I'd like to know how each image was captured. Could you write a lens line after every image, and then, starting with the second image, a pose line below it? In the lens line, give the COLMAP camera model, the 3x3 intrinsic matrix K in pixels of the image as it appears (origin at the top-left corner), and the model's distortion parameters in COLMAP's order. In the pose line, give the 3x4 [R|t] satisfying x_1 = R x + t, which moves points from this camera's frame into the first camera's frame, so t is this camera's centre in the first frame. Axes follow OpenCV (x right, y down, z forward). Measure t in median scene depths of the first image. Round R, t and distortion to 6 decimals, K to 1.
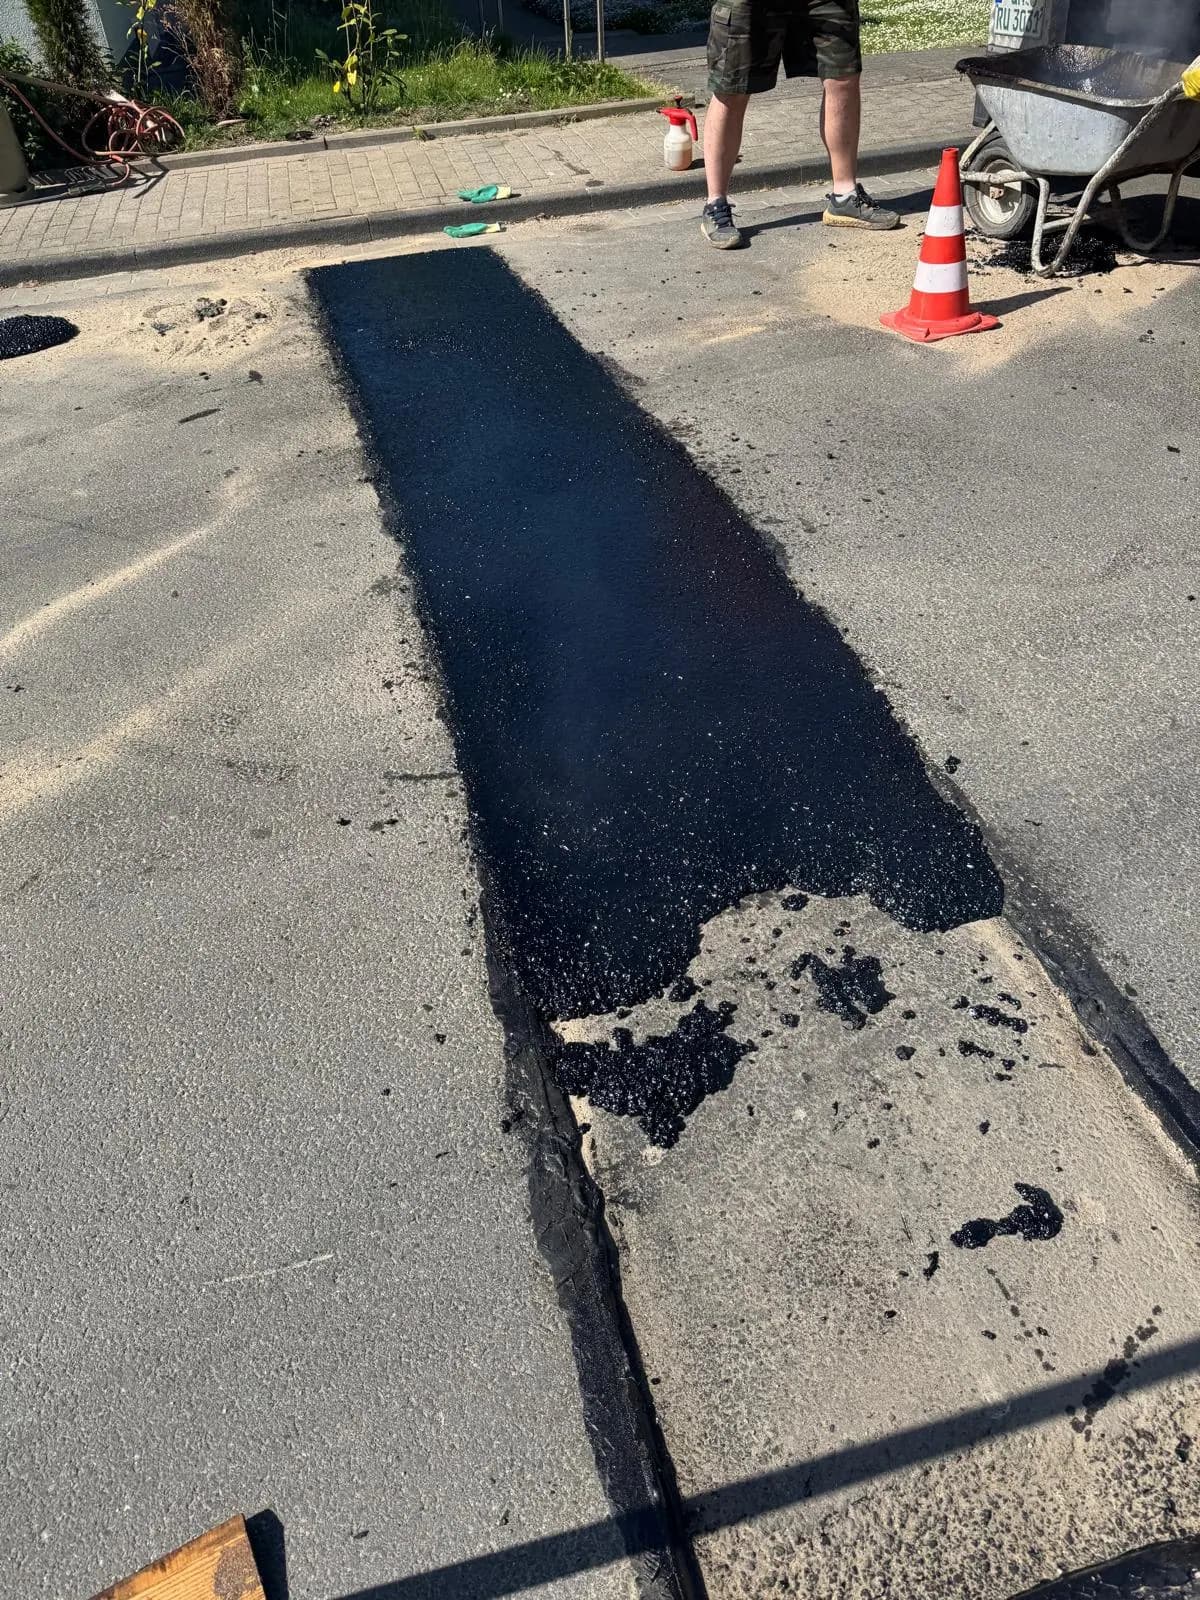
lens RADIAL K [[1145.7, 0, 600.0], [0, 1145.7, 800.0], [0, 0, 1]] dist [-0.011283, -0.002692]
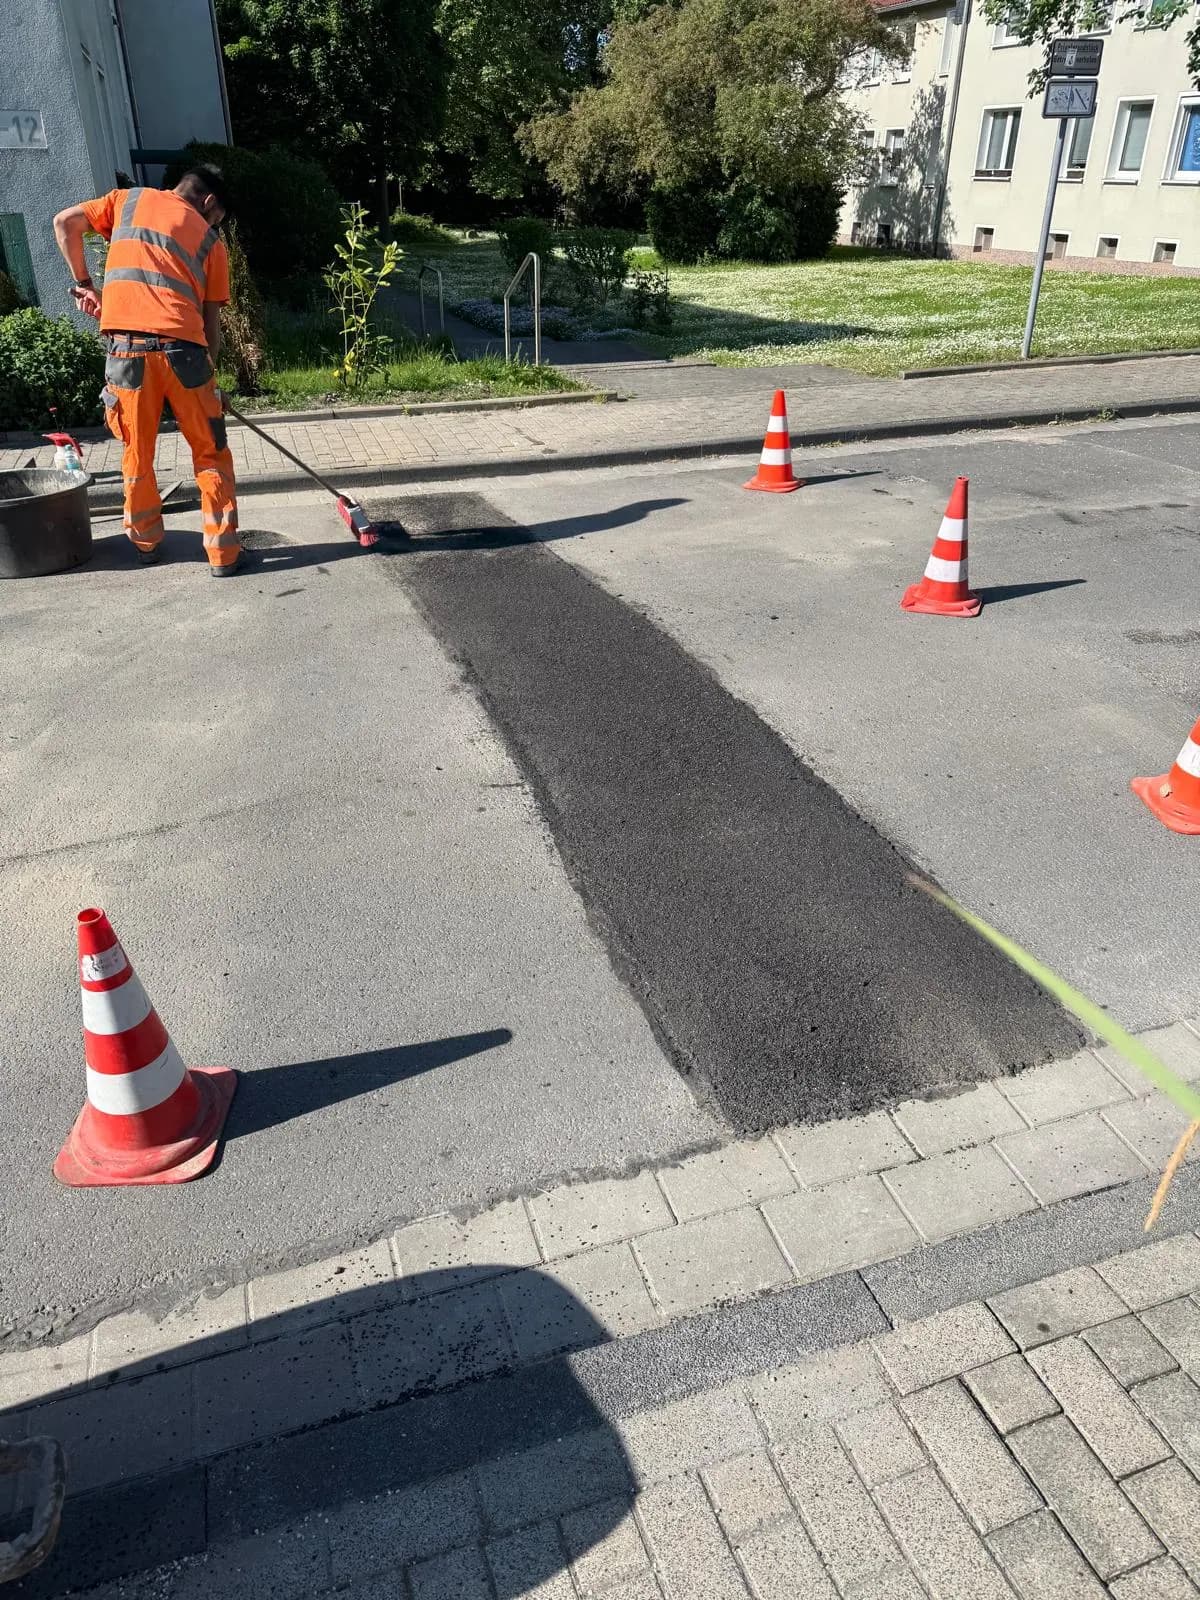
lens RADIAL K [[1145.7, 0, 600.0], [0, 1145.7, 800.0], [0, 0, 1]] dist [-0.011283, -0.002692]
pose [[0.995332, 0.010661, 0.095921, -0.061229], [0.008979, 0.979341, -0.202017, 0.112500], [-0.096093, 0.201936, 0.974673, -0.196628]]
